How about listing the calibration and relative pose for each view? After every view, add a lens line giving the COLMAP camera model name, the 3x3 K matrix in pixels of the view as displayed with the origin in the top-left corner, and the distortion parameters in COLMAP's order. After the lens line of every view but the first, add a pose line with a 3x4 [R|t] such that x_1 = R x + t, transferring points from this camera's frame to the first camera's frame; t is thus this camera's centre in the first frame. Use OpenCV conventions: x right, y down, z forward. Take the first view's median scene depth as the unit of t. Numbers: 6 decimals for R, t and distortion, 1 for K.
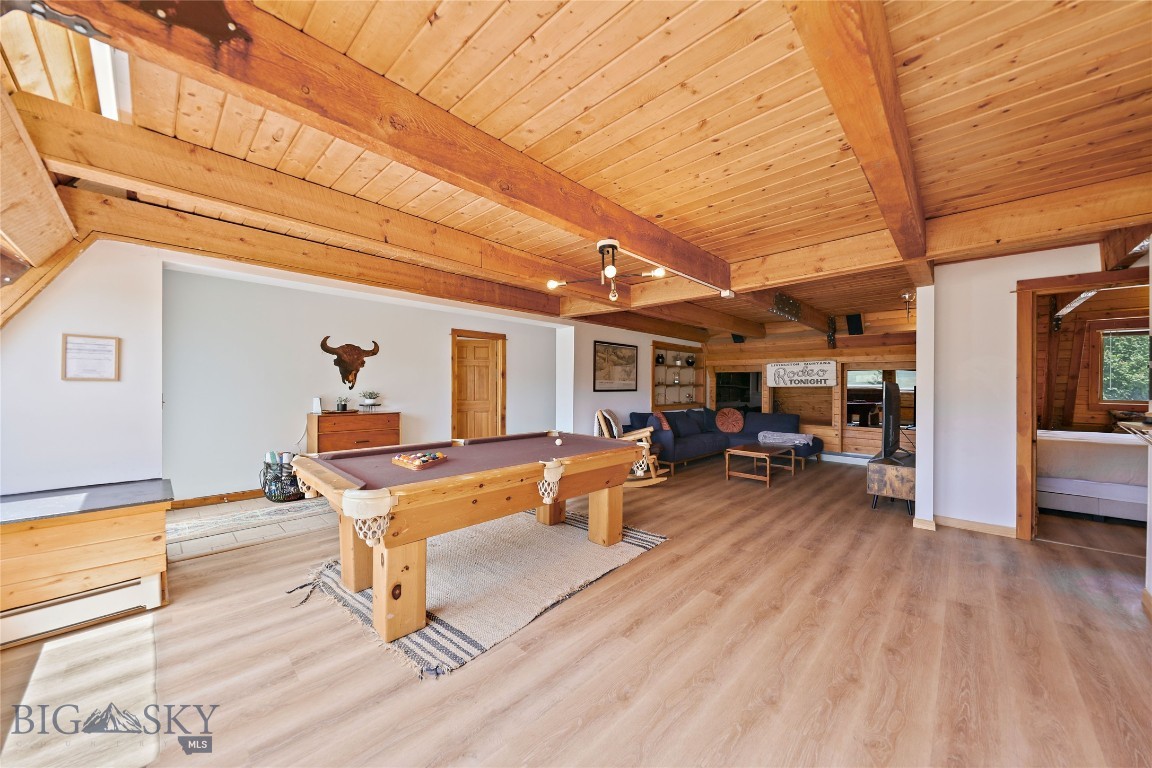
lens RADIAL K [[414.9, 0, 580.0], [0, 414.9, 384.4], [0, 0, 1]] dist [-0.000380, -0.000003]
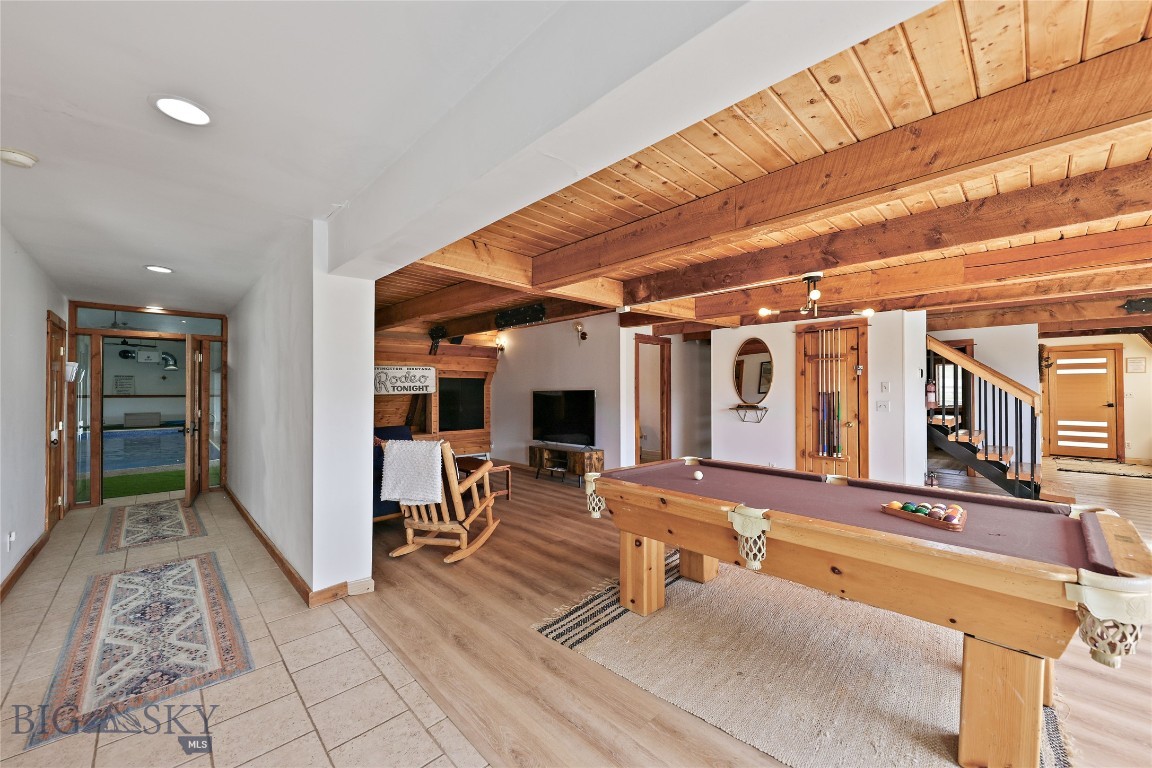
lens RADIAL K [[448.1, 0, 580.2], [0, 448.1, 386.1], [0, 0, 1]] dist [0.000161, 0.000001]
pose [[0.043453, 0.001598, 0.999054, -0.440598], [-0.000333, 0.999999, -0.001585, -0.010493], [-0.999055, -0.000264, 0.043454, 0.598151]]
